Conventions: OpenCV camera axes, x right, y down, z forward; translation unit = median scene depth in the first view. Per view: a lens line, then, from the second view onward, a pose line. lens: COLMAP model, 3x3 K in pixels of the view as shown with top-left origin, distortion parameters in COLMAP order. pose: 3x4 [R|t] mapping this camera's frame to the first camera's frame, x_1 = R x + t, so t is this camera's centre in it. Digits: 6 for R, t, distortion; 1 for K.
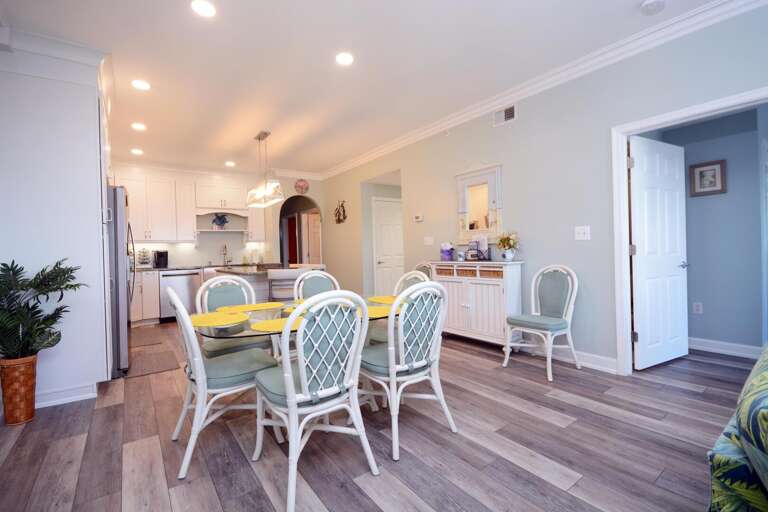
lens RADIAL K [[347.5, 0, 388.9], [0, 347.5, 250.6], [0, 0, 1]] dist [-0.001552, -0.000249]
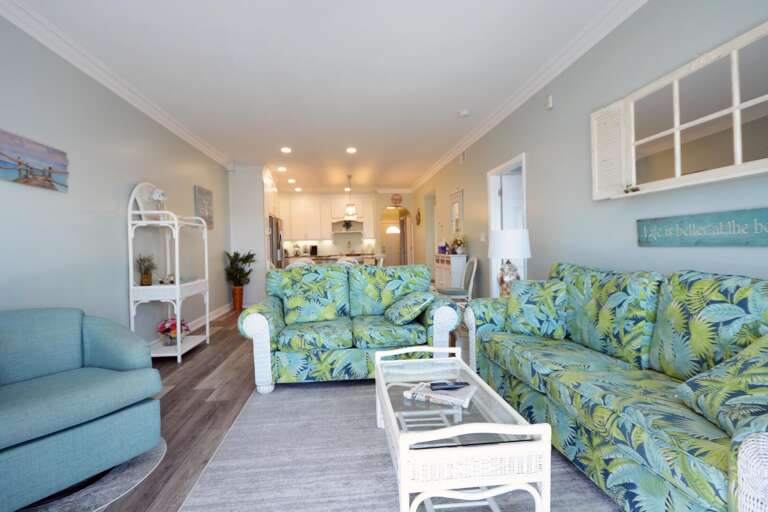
lens RADIAL K [[368.5, 0, 385.4], [0, 368.5, 252.9], [0, 0, 1]] dist [0.003567, -0.000173]
pose [[0.859115, 0.013919, -0.511594, 0.540039], [0.002075, 0.999527, 0.030679, -0.015983], [0.511779, -0.027418, 0.858680, -0.341325]]
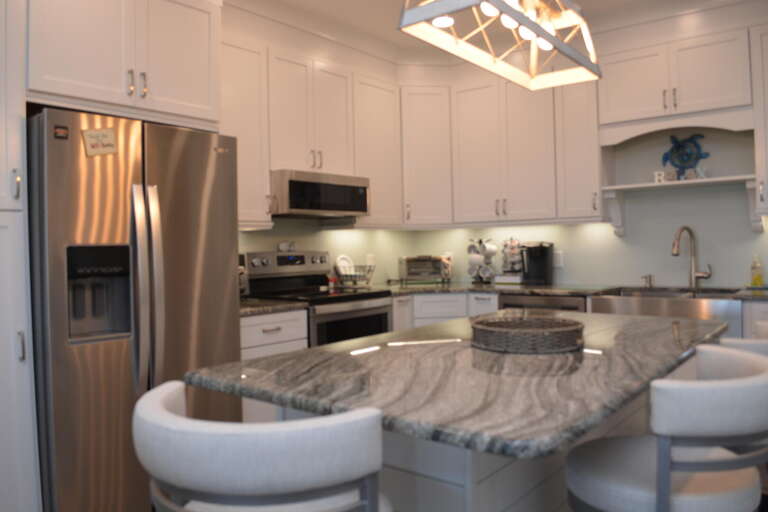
lens RADIAL K [[613.1, 0, 387.0], [0, 613.1, 254.4], [0, 0, 1]] dist [-0.086956, -0.001607]
pose [[0.251828, 0.033254, -0.967201, 0.003886], [0.019628, 0.999028, 0.039459, -0.019258], [0.967573, -0.028921, 0.250930, 0.638533]]
